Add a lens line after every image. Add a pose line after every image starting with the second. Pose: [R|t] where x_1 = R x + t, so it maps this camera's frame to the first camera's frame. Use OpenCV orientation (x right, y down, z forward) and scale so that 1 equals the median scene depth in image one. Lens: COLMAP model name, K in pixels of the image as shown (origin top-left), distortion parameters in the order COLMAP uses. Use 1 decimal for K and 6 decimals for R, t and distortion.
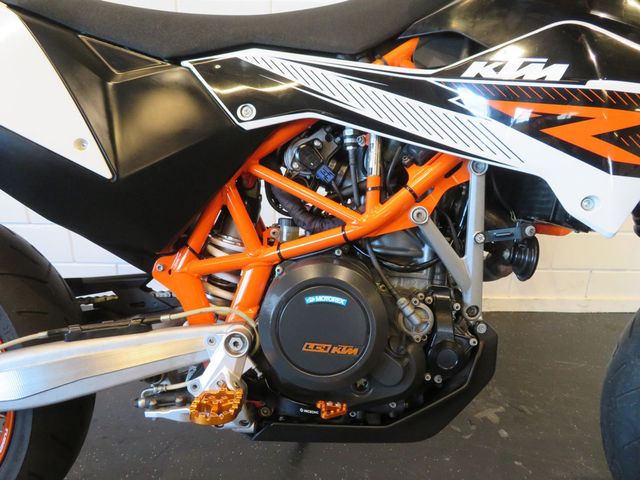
lens RADIAL K [[464.0, 0, 323.2], [0, 464.0, 241.9], [0, 0, 1]] dist [-0.000888, -0.001499]
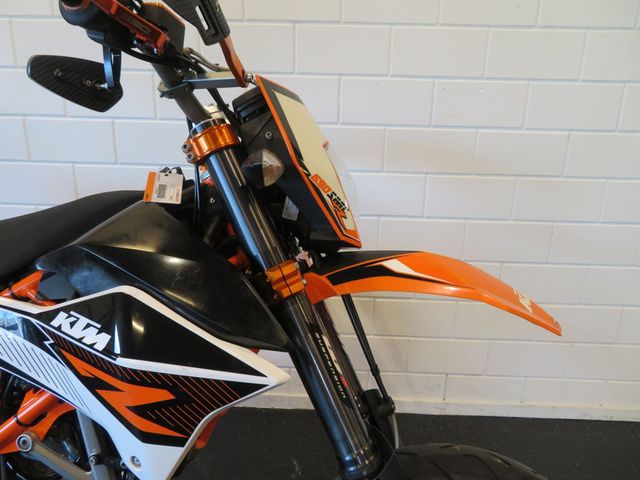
lens RADIAL K [[464.0, 0, 323.2], [0, 464.0, 241.9], [0, 0, 1]] dist [-0.000888, -0.001499]
pose [[0.999245, 0.025588, -0.029248, 0.869898], [-0.026621, 0.999015, -0.035509, -0.477538], [0.028310, 0.036261, 0.998941, -0.053986]]
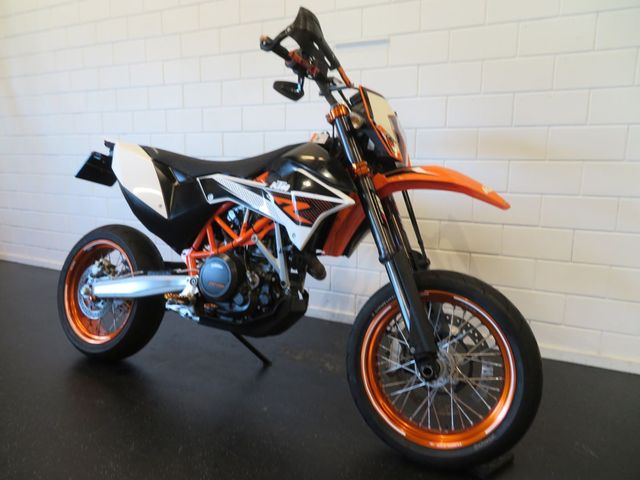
lens RADIAL K [[464.0, 0, 323.2], [0, 464.0, 241.9], [0, 0, 1]] dist [-0.000888, -0.001499]
pose [[0.900744, 0.074332, -0.427942, 1.580961], [-0.132571, 0.985283, -0.107900, 0.179528], [0.413623, 0.153923, 0.897342, -1.099920]]
